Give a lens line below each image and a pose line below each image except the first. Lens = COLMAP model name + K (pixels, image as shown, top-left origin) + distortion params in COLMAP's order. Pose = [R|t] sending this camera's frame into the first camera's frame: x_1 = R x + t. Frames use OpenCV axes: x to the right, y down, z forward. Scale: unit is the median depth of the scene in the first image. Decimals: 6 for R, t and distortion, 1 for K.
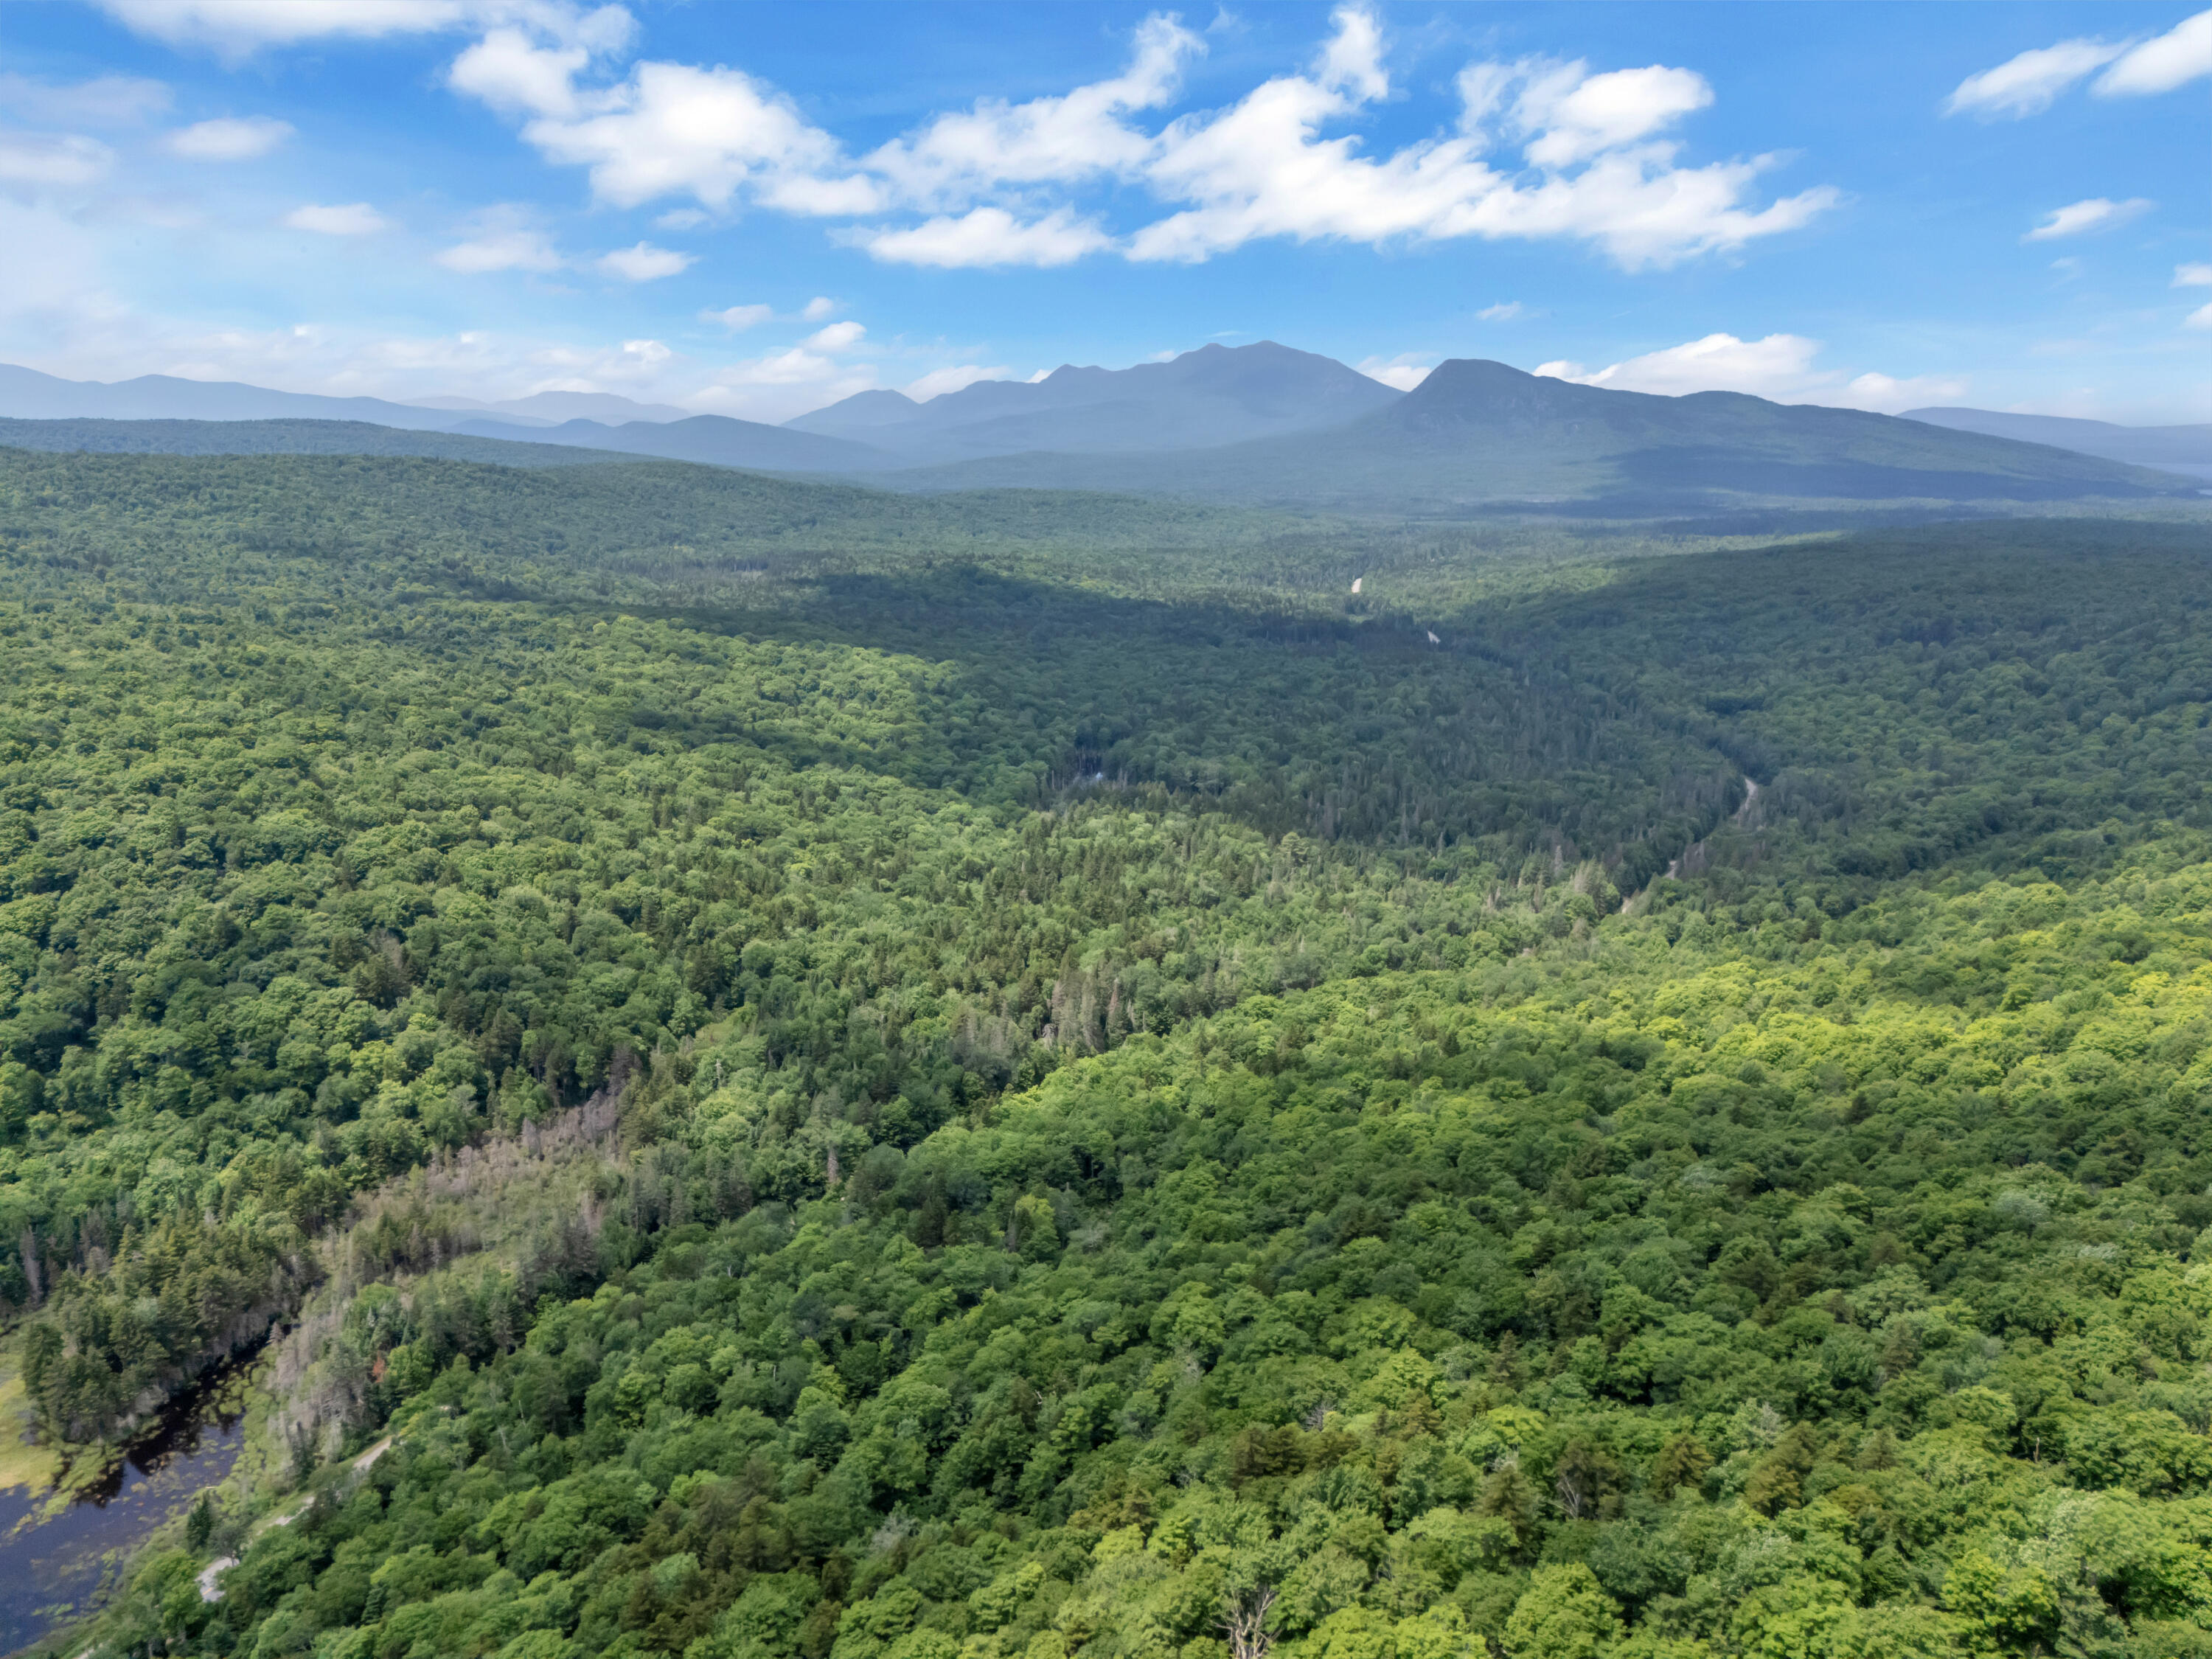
lens RADIAL K [[1623.9, 0, 1106.0], [0, 1623.9, 829.5], [0, 0, 1]] dist [0.092563, -0.089269]
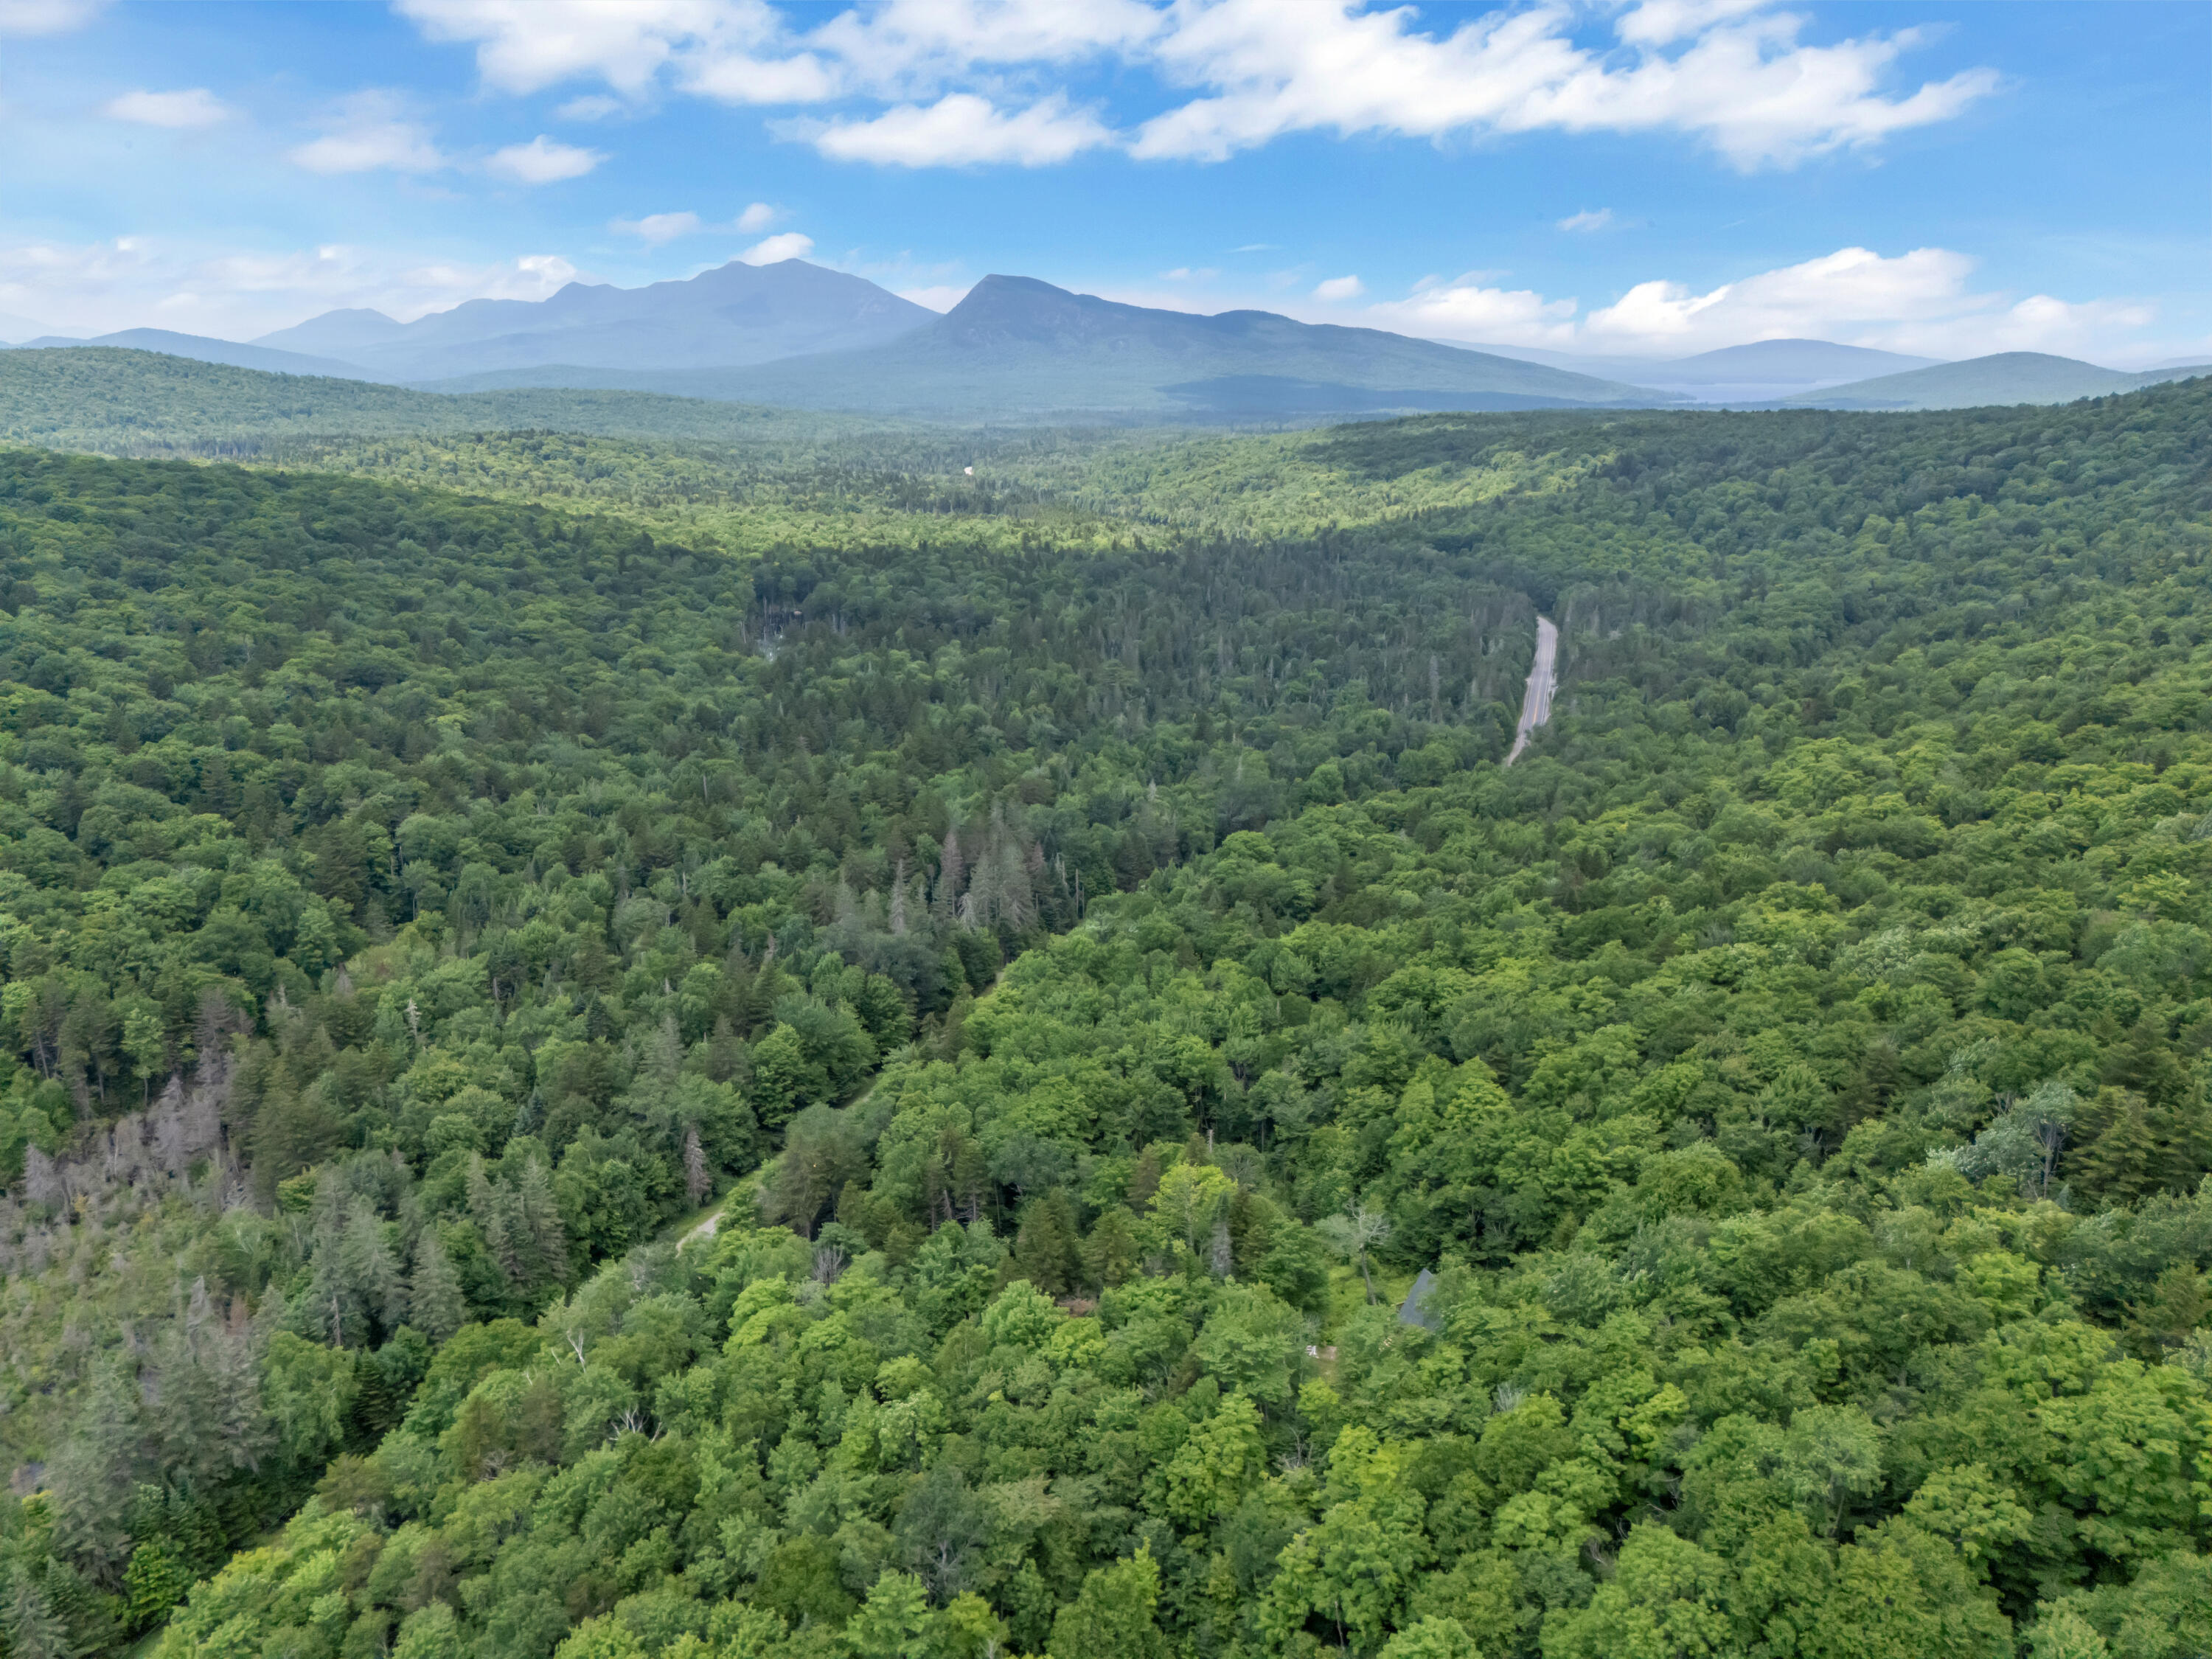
lens RADIAL K [[1623.9, 0, 1106.0], [0, 1623.9, 829.5], [0, 0, 1]] dist [0.092563, -0.089269]
pose [[0.961765, -0.076080, 0.263098, -0.135331], [0.066127, 0.996727, 0.046497, 0.064388], [-0.265775, -0.027321, 0.963648, 0.352676]]
